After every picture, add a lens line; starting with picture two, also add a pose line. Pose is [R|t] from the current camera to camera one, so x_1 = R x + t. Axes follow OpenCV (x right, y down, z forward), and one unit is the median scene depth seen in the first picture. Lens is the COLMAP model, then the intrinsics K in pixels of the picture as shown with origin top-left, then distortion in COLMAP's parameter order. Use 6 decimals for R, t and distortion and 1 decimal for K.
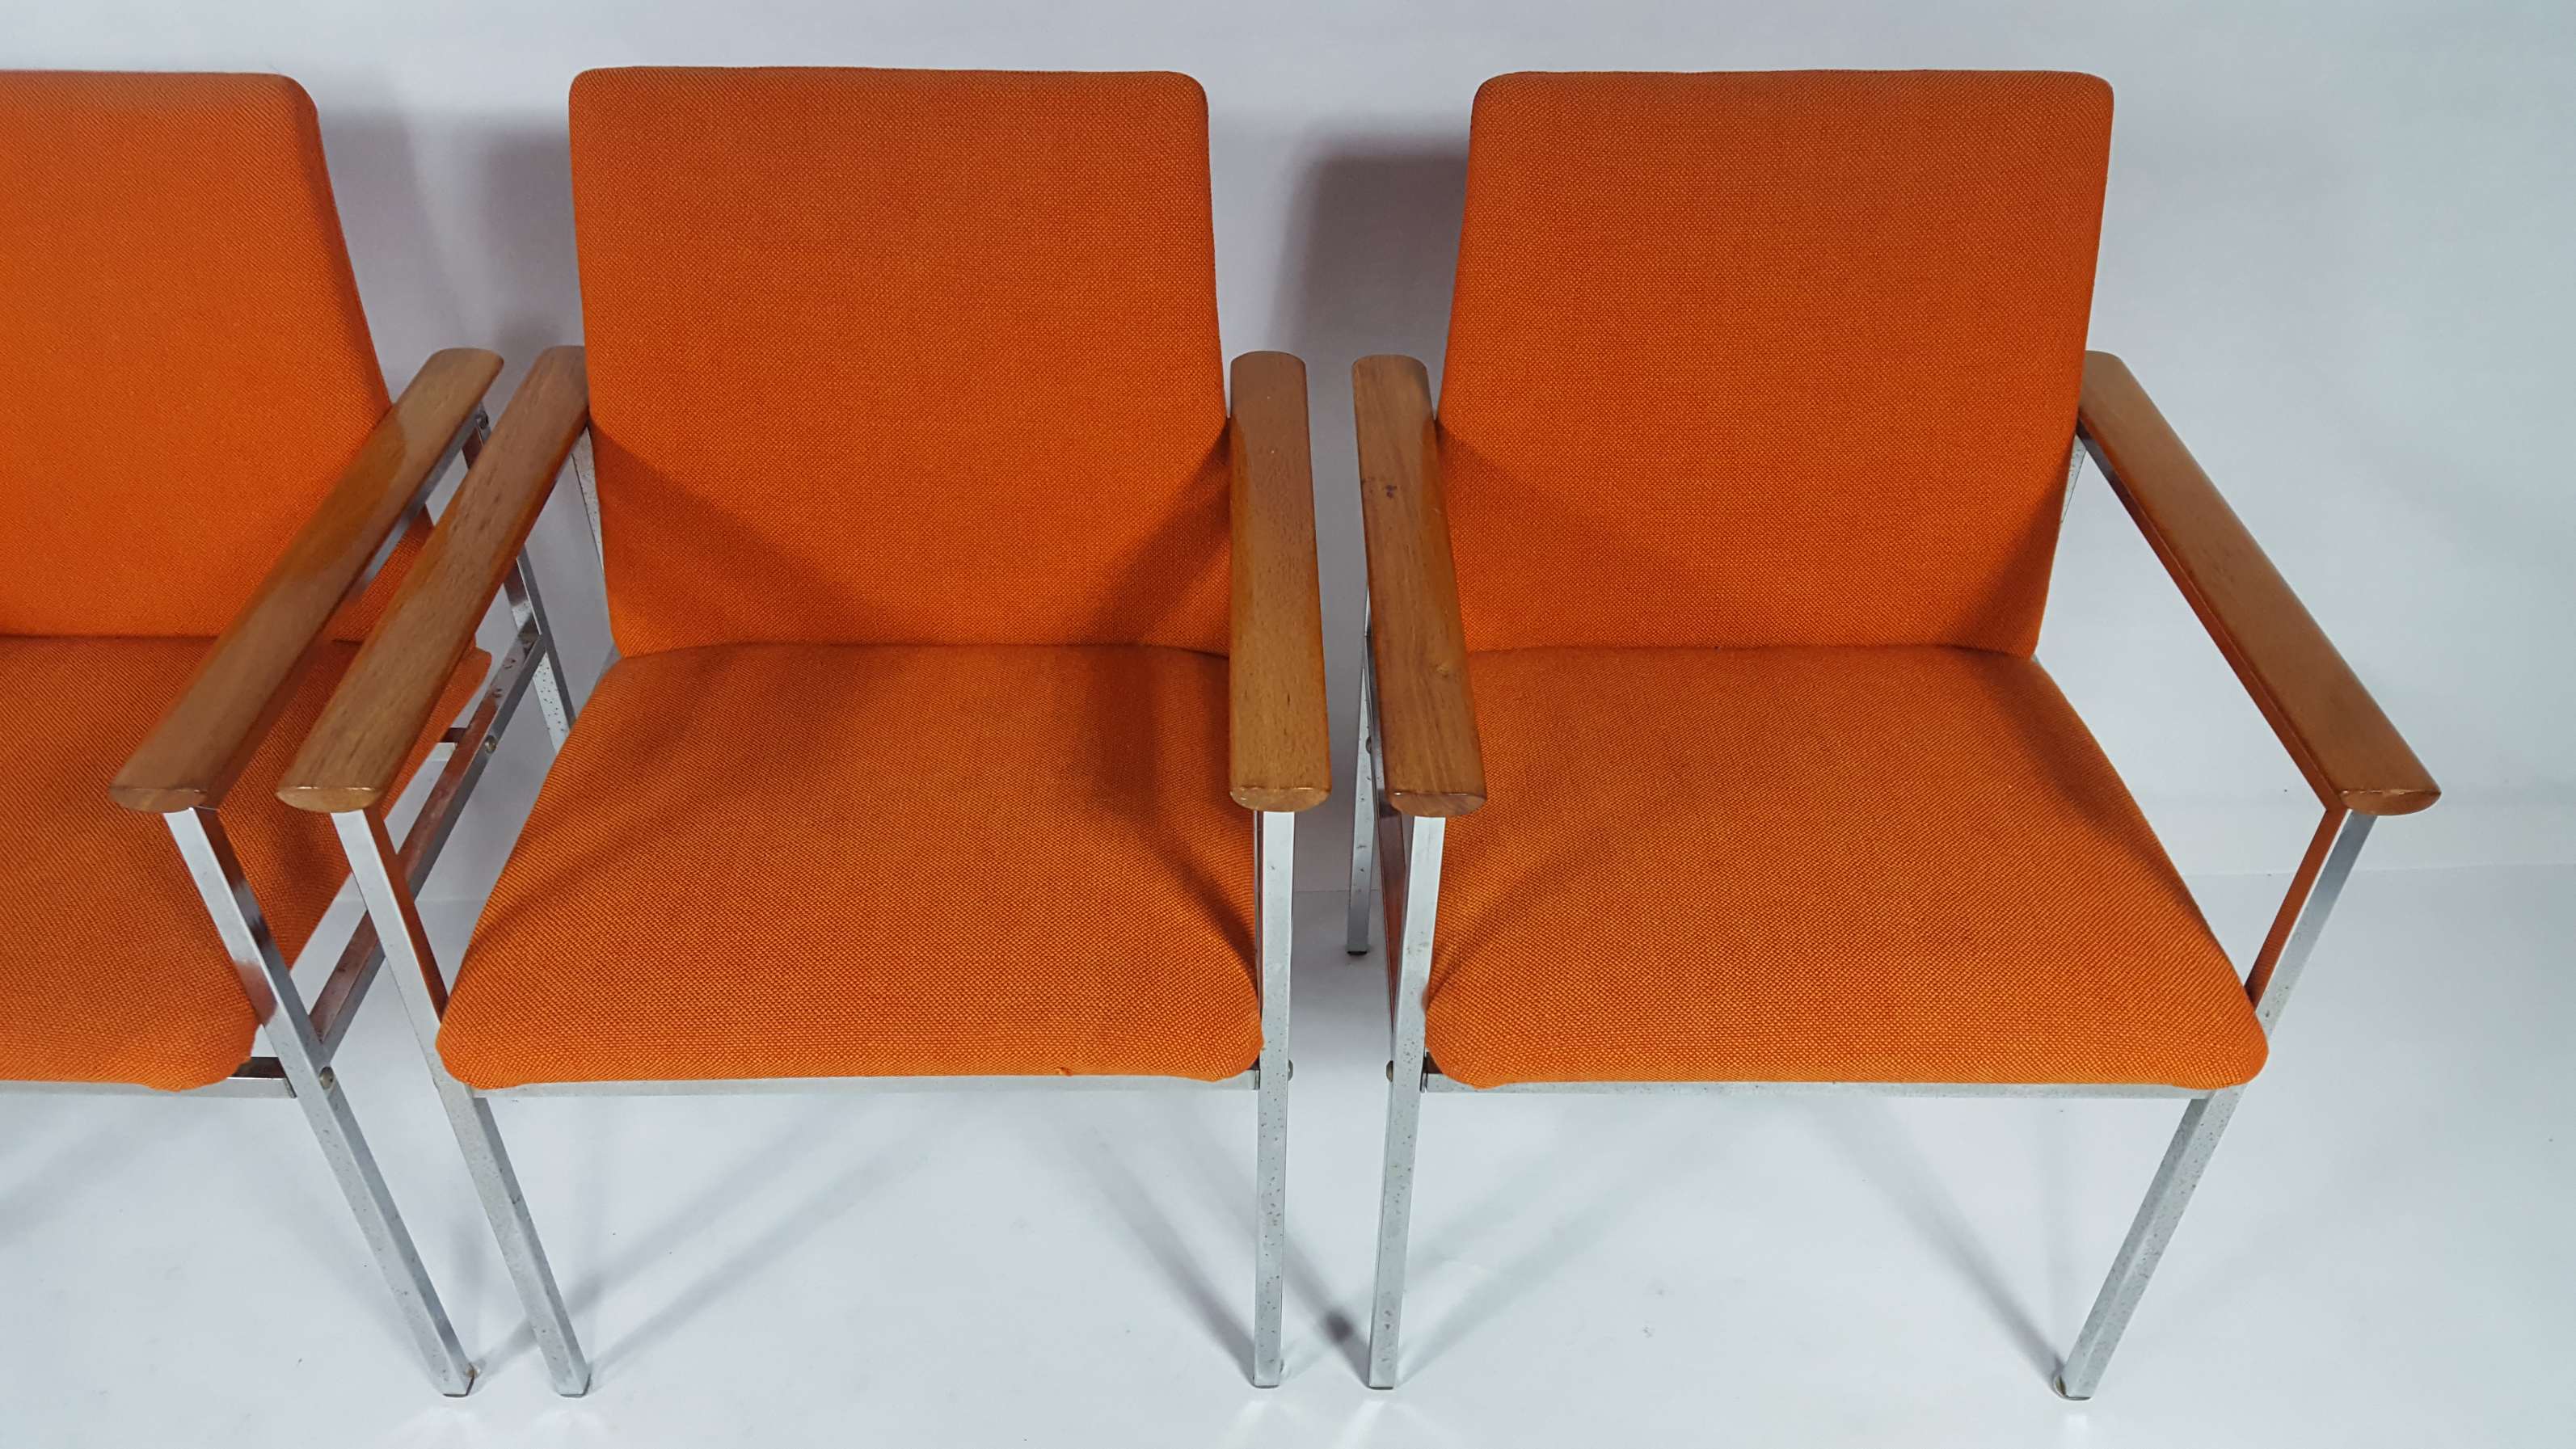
lens RADIAL K [[1901.0, 0, 1256.6], [0, 1901.0, 772.7], [0, 0, 1]] dist [0.108226, -0.116339]
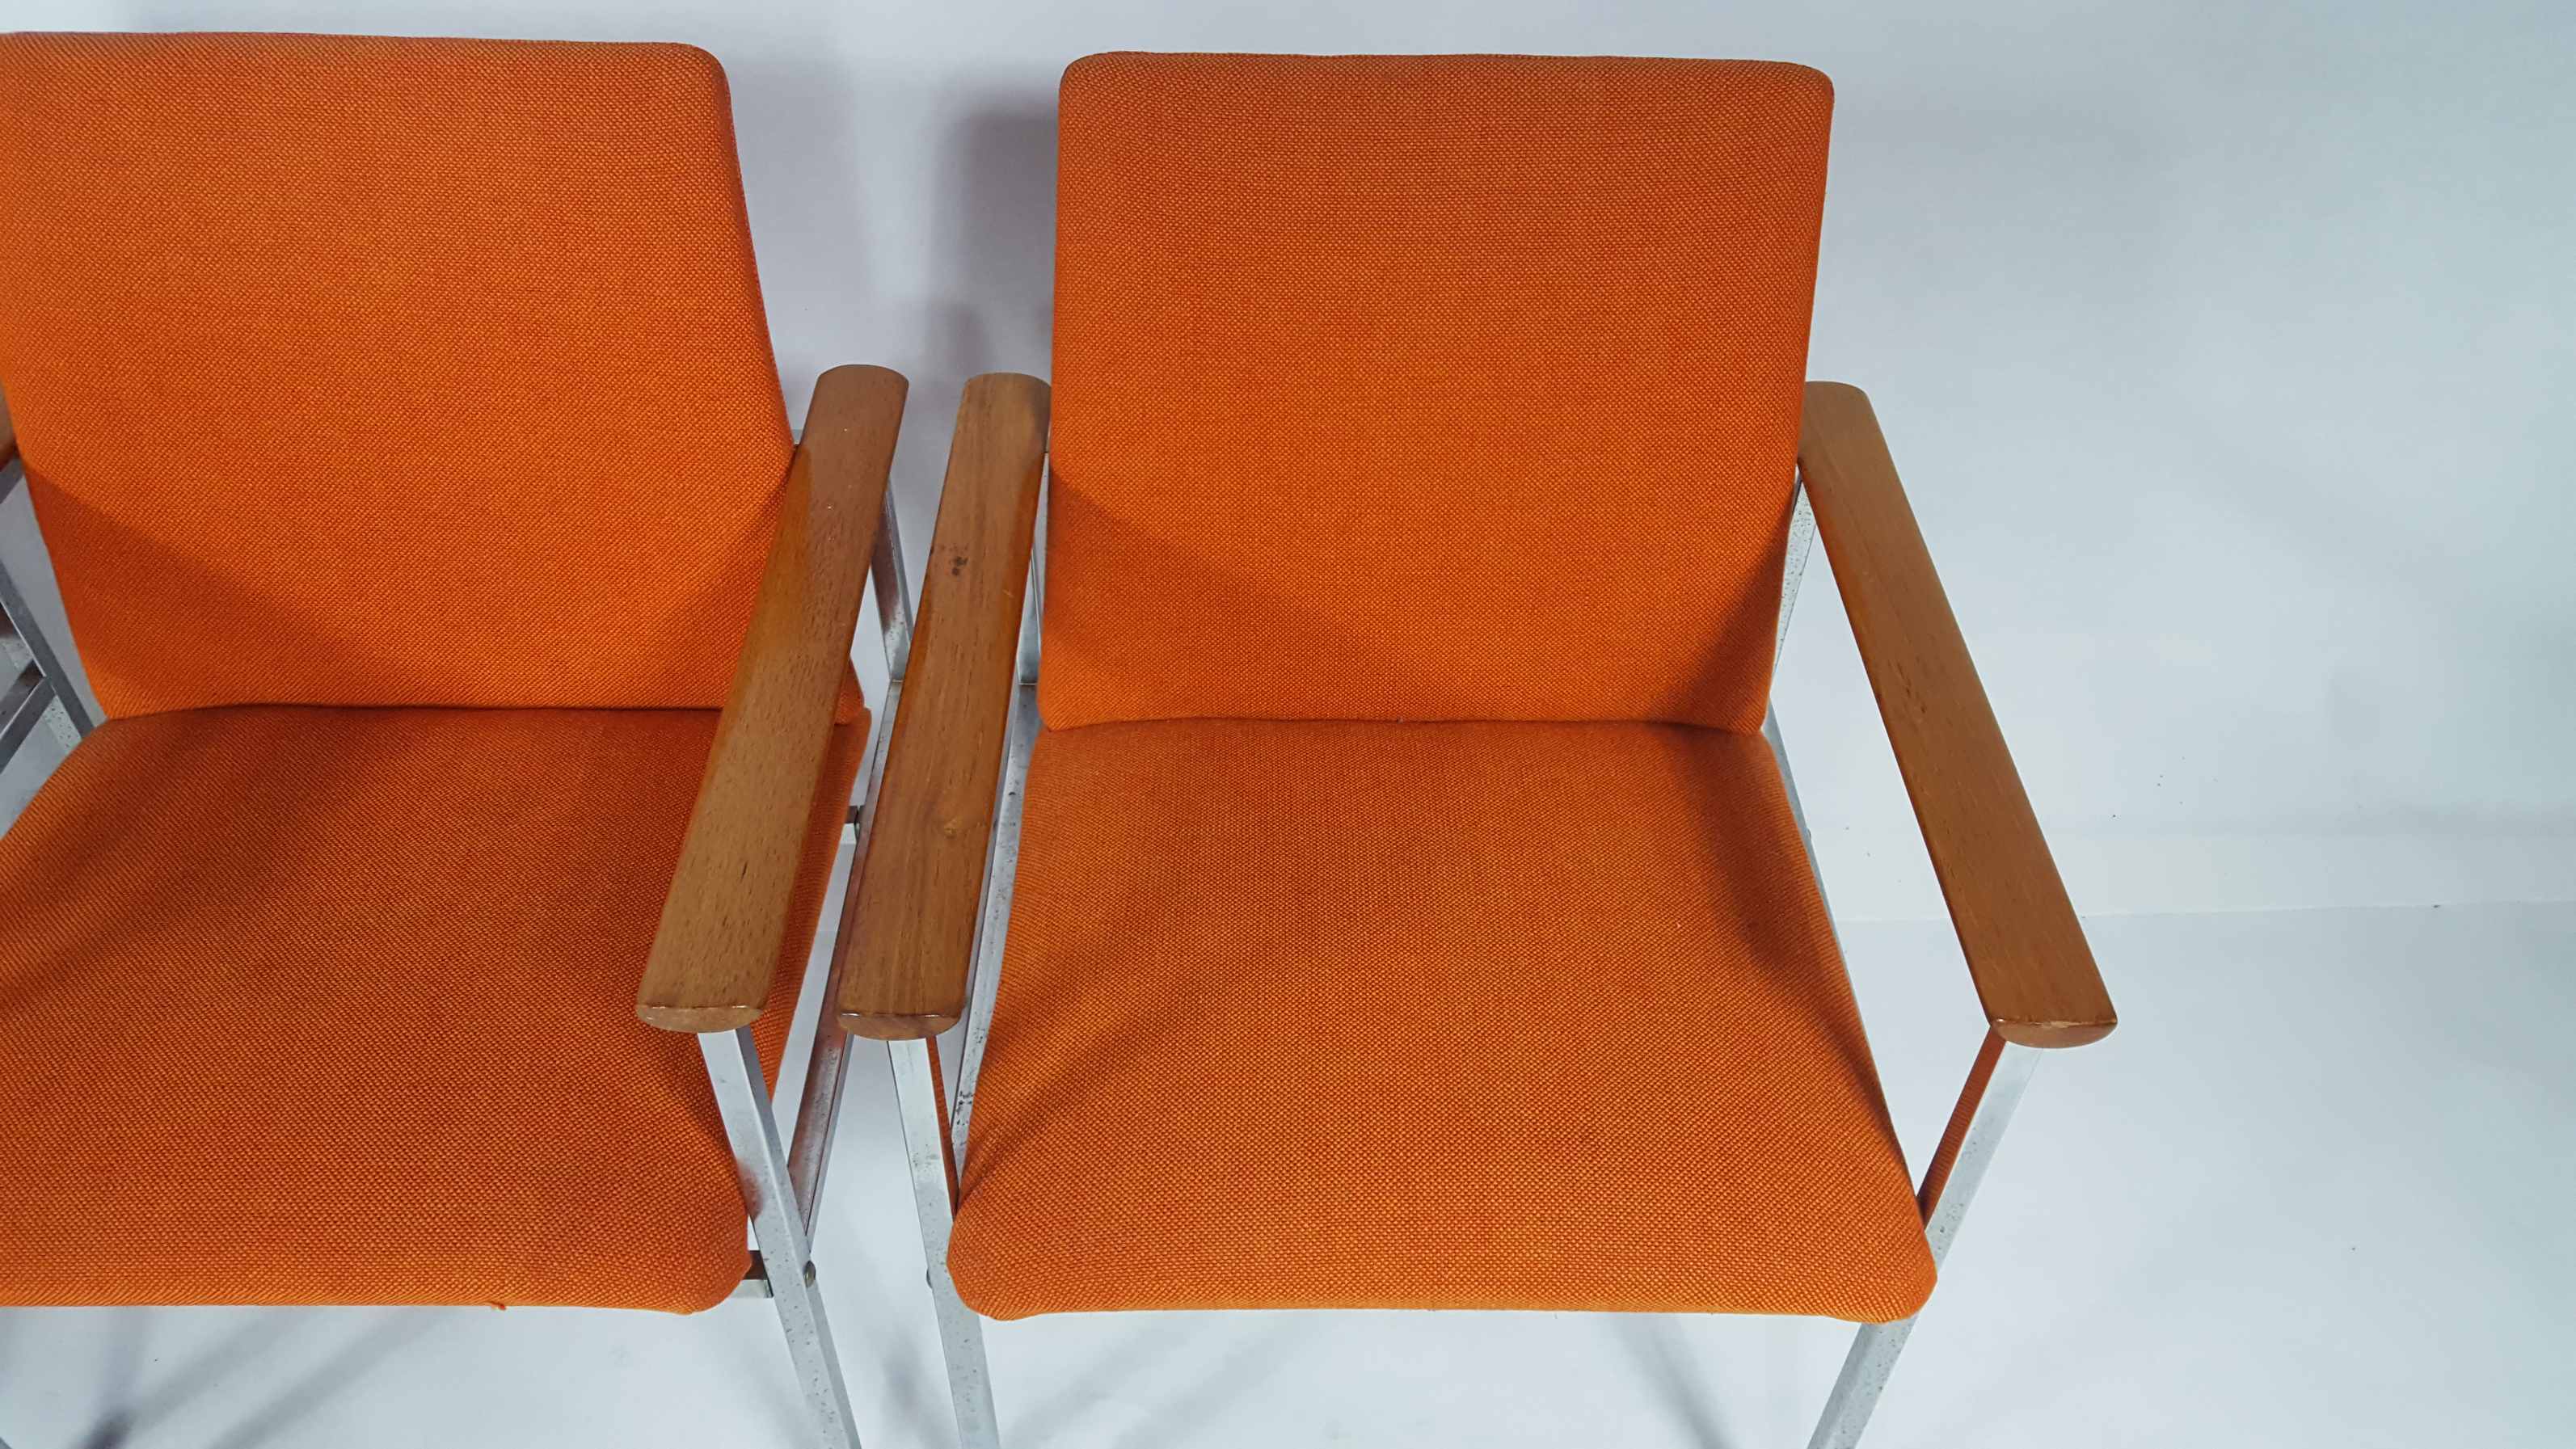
lens RADIAL K [[1901.0, 0, 1274.1], [0, 1901.0, 750.1], [0, 0, 1]] dist [0.108226, -0.116339]
pose [[0.999946, 0.007647, 0.006997, 0.201085], [-0.008169, 0.996923, 0.077963, -0.132502], [-0.006379, -0.078015, 0.996932, 0.163005]]
